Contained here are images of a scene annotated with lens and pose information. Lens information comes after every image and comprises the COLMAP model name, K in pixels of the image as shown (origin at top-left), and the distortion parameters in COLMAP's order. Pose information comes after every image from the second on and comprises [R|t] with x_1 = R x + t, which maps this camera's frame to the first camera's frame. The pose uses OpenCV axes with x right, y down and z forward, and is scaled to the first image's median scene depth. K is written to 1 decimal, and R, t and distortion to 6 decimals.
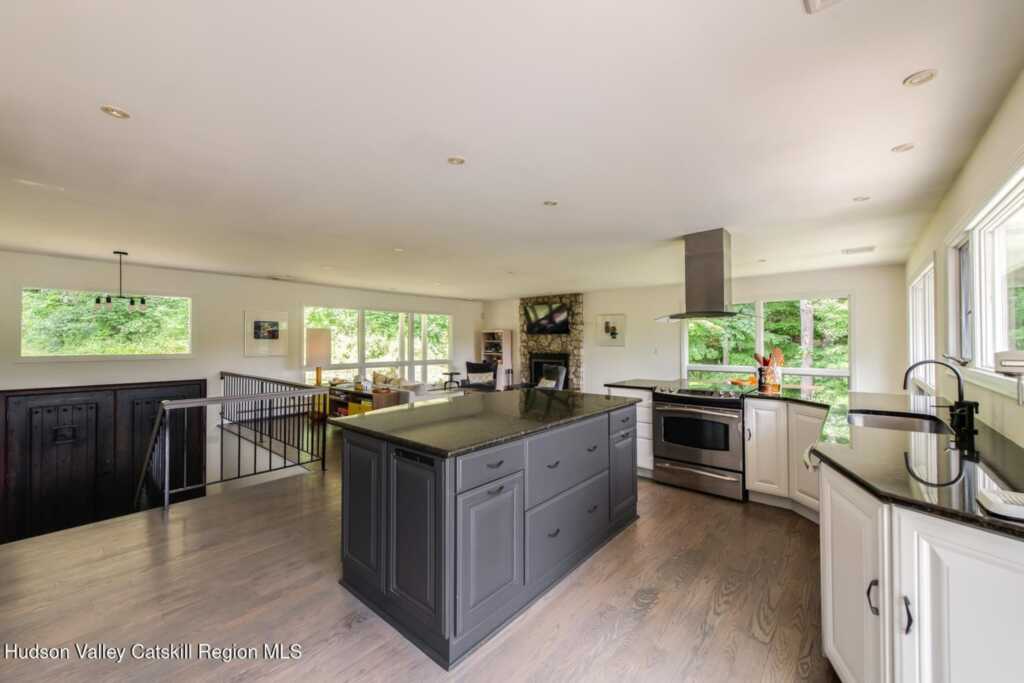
lens RADIAL K [[402.5, 0, 512.0], [0, 402.5, 341.5], [0, 0, 1]] dist [0.000581, -0.000030]
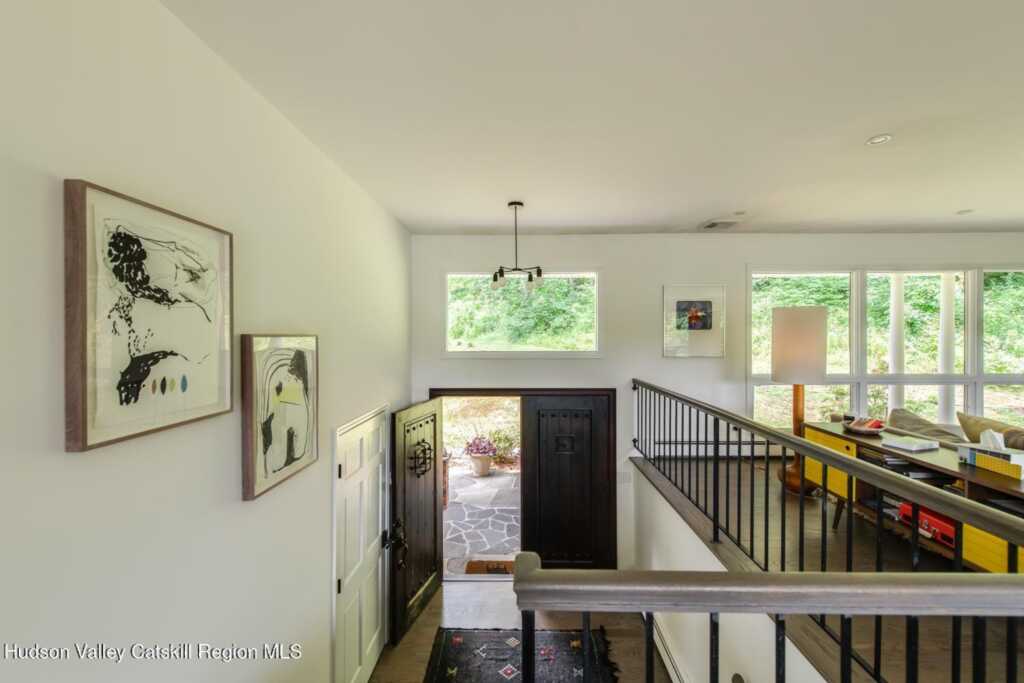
lens RADIAL K [[402.5, 0, 512.0], [0, 402.5, 341.5], [0, 0, 1]] dist [0.000581, -0.000030]
pose [[0.637025, 0.010859, -0.770766, -0.299510], [0.003602, 0.999848, 0.017063, -0.000490], [0.770835, -0.013646, 0.636889, 0.371957]]
